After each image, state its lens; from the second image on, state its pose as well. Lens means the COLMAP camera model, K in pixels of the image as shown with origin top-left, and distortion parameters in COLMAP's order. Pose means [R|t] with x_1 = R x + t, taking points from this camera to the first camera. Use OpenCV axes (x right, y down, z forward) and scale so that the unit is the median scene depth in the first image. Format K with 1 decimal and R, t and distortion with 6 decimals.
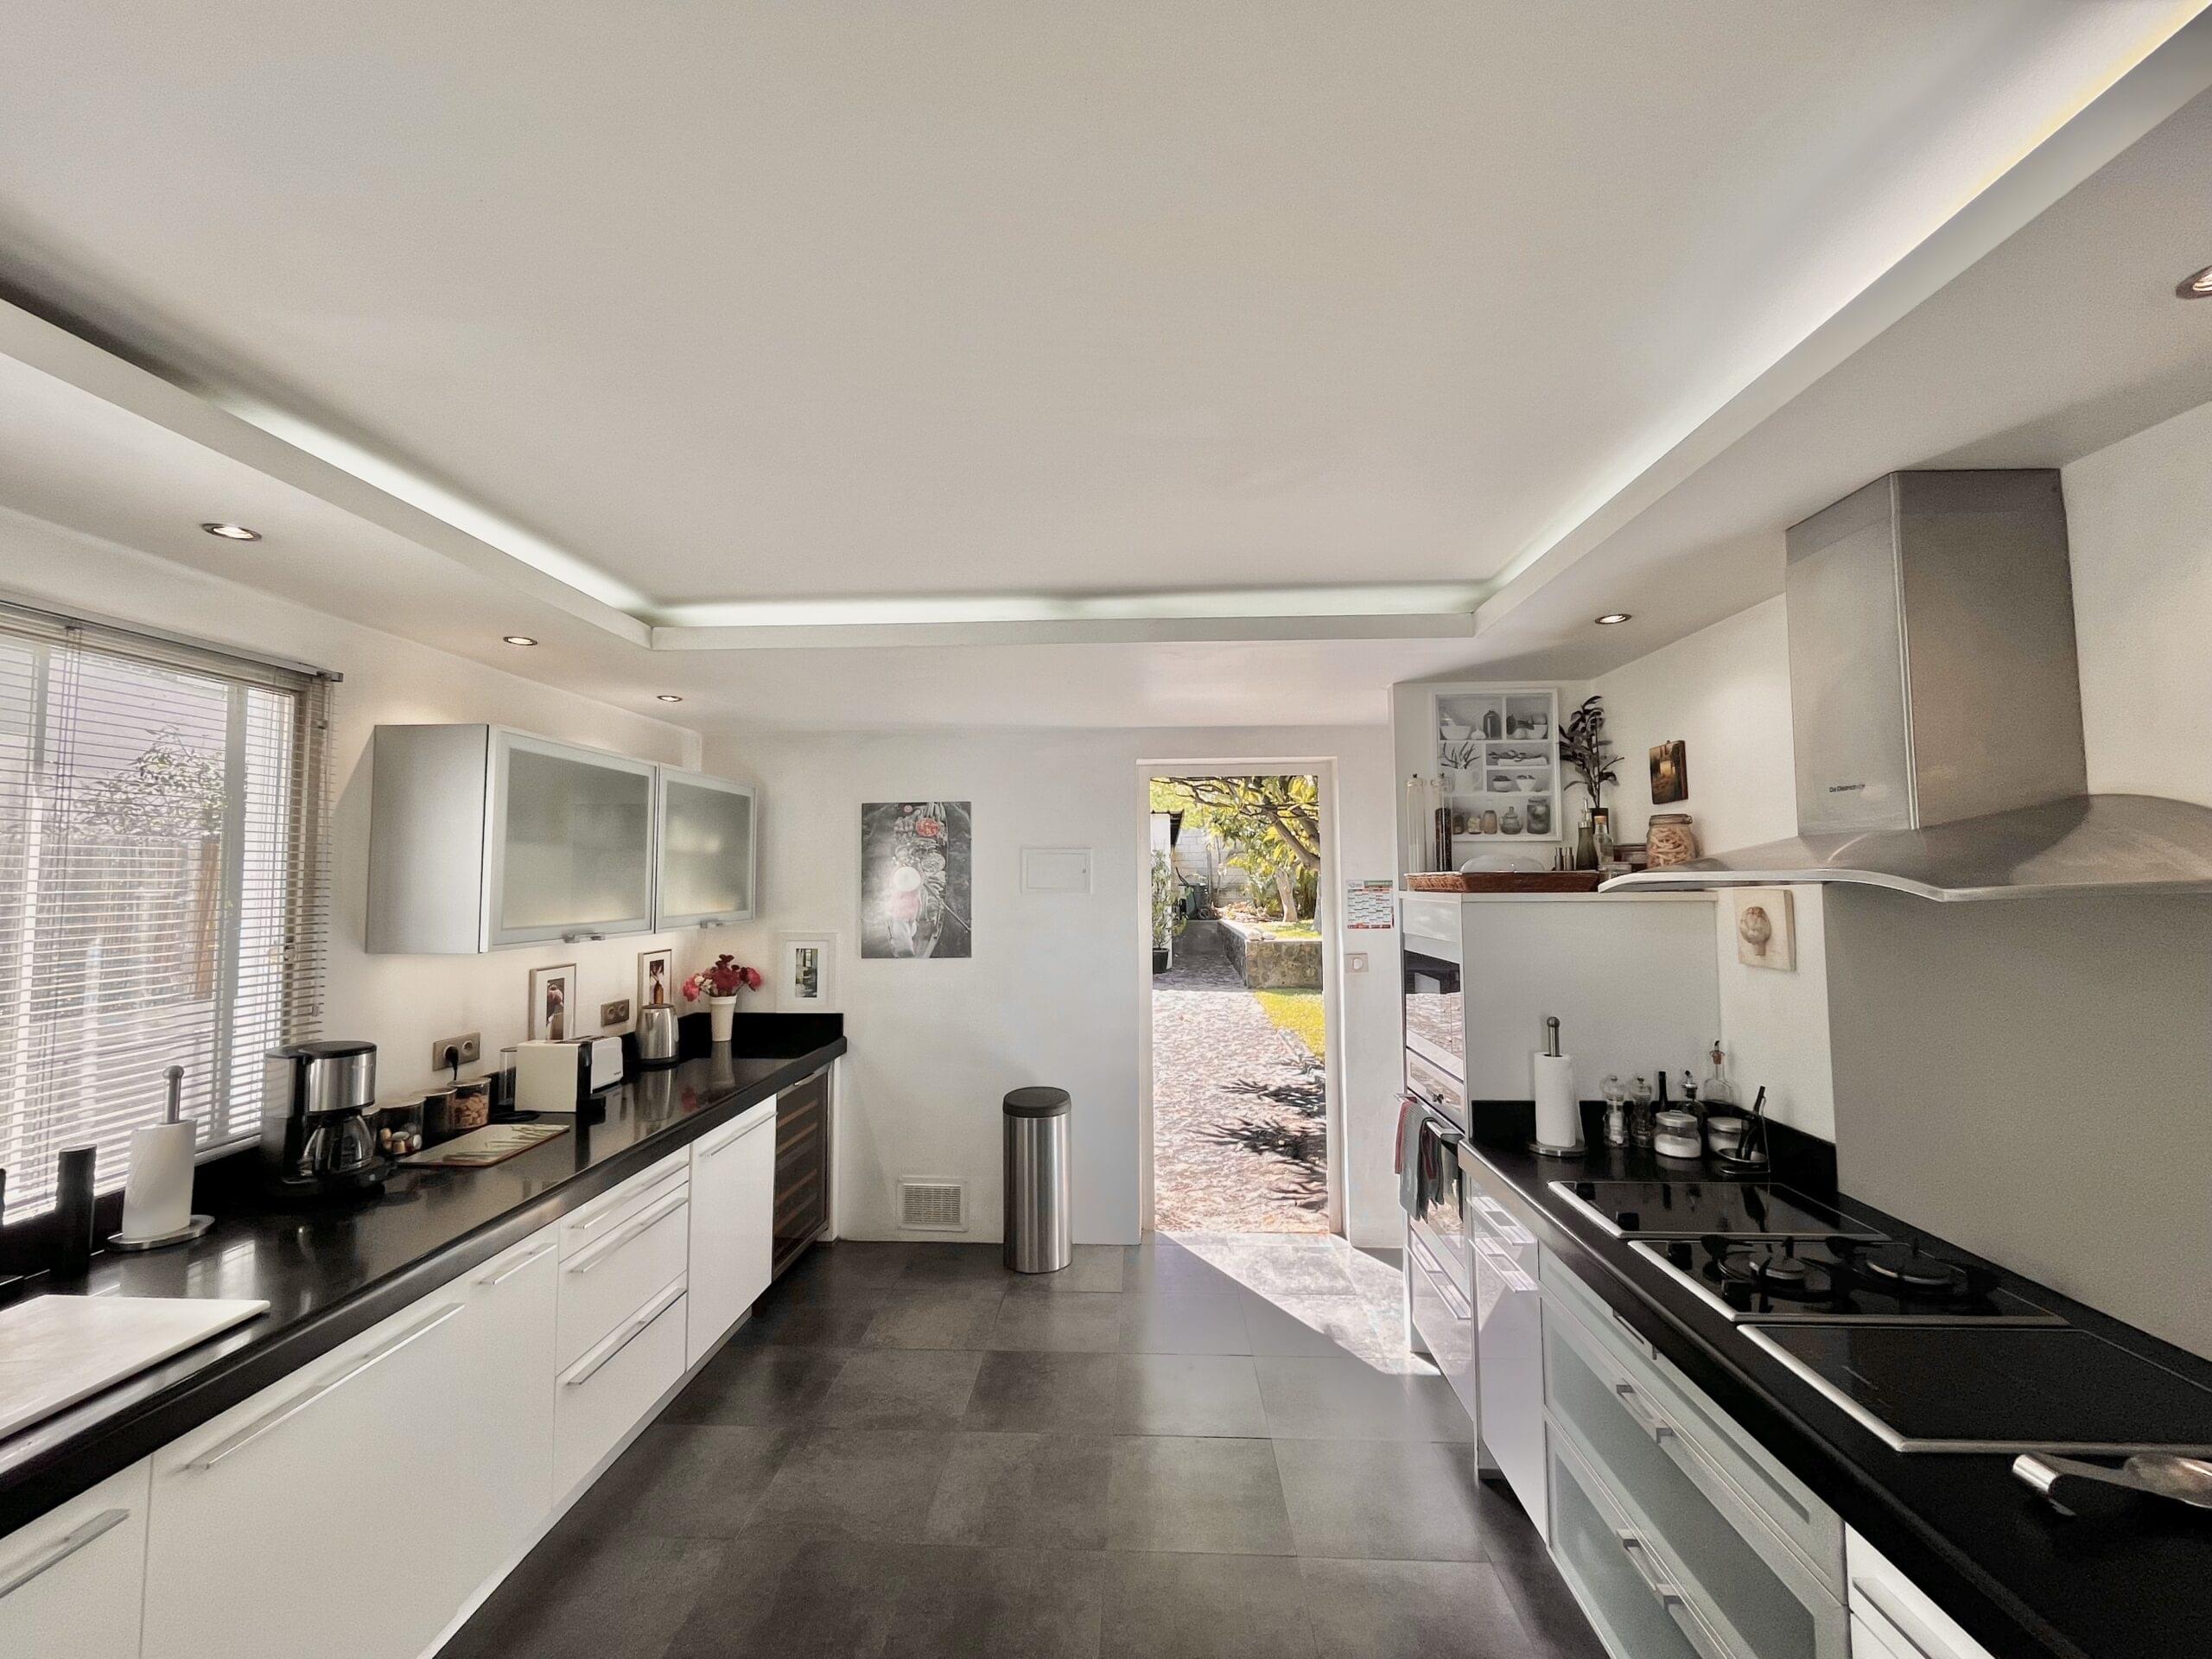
lens RADIAL K [[899.9, 0, 1105.1], [0, 899.9, 826.8], [0, 0, 1]] dist [-0.006934, 0.001536]
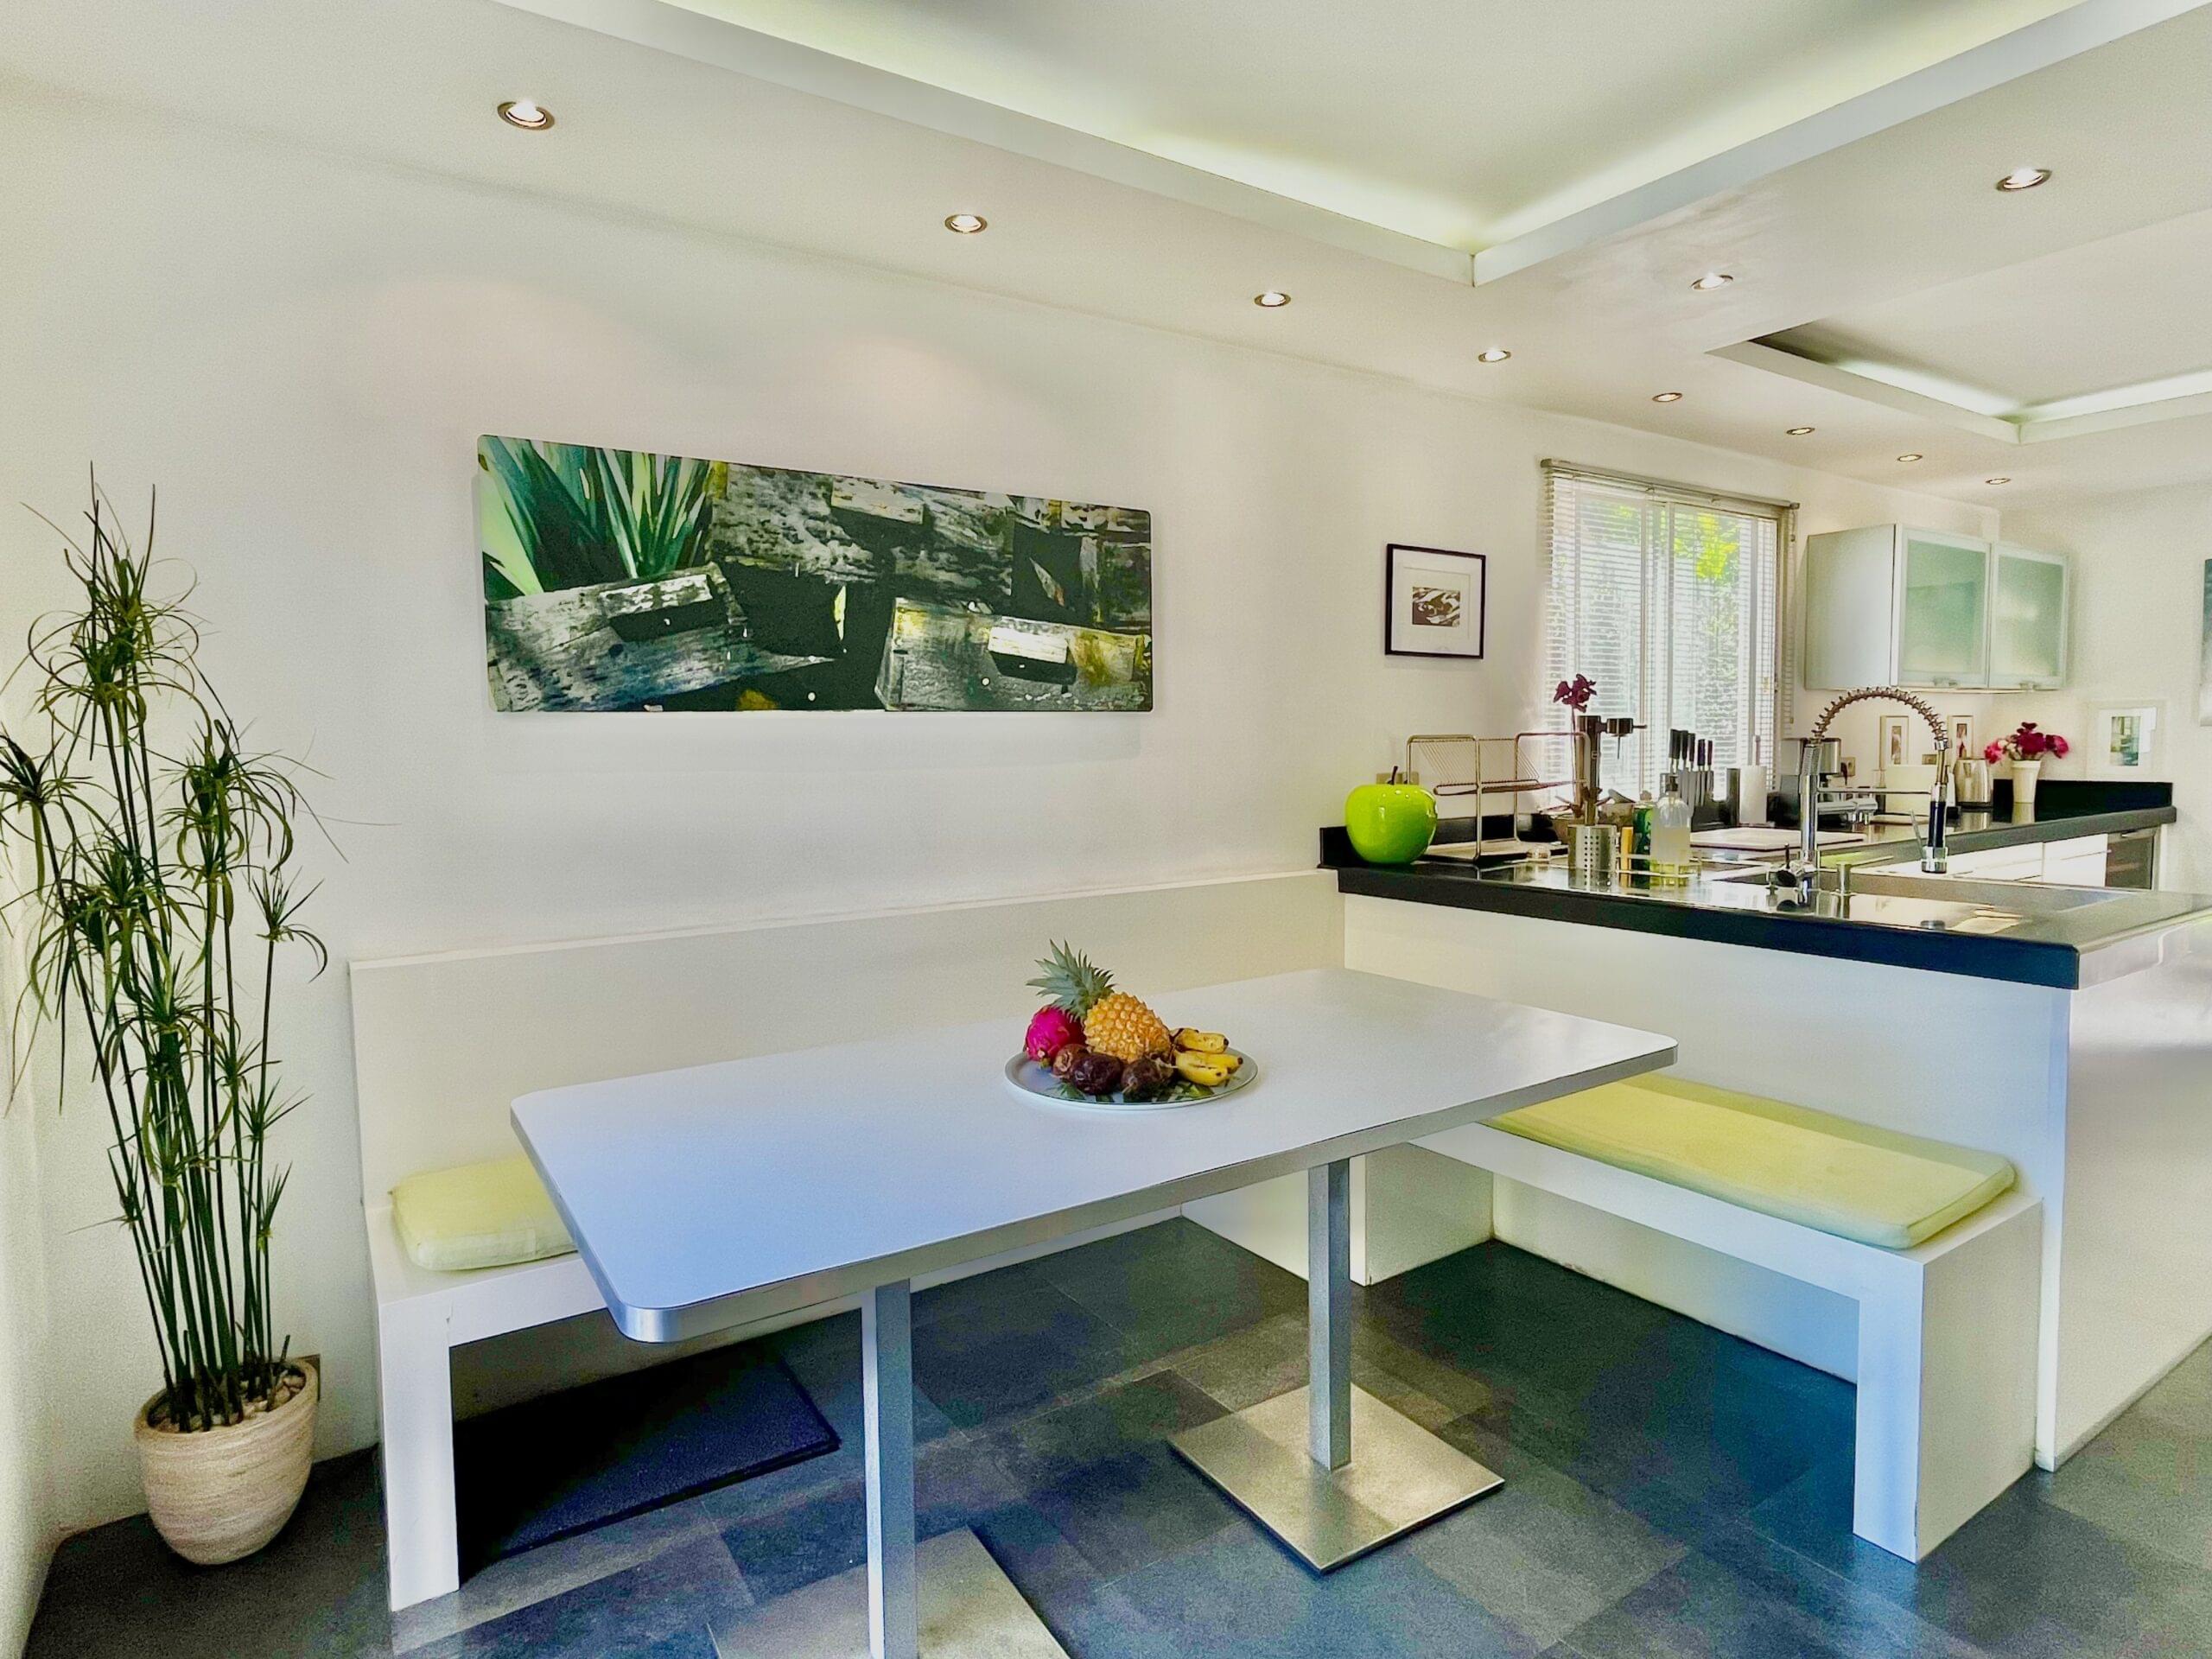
lens RADIAL K [[1201.8, 0, 1105.1], [0, 1201.8, 820.0], [0, 0, 1]] dist [-0.000420, 0.000367]
pose [[0.591959, 0.057752, -0.803896, 0.074761], [0.053426, 0.992424, 0.110636, 0.045454], [0.804195, -0.108441, 0.584389, -0.725284]]
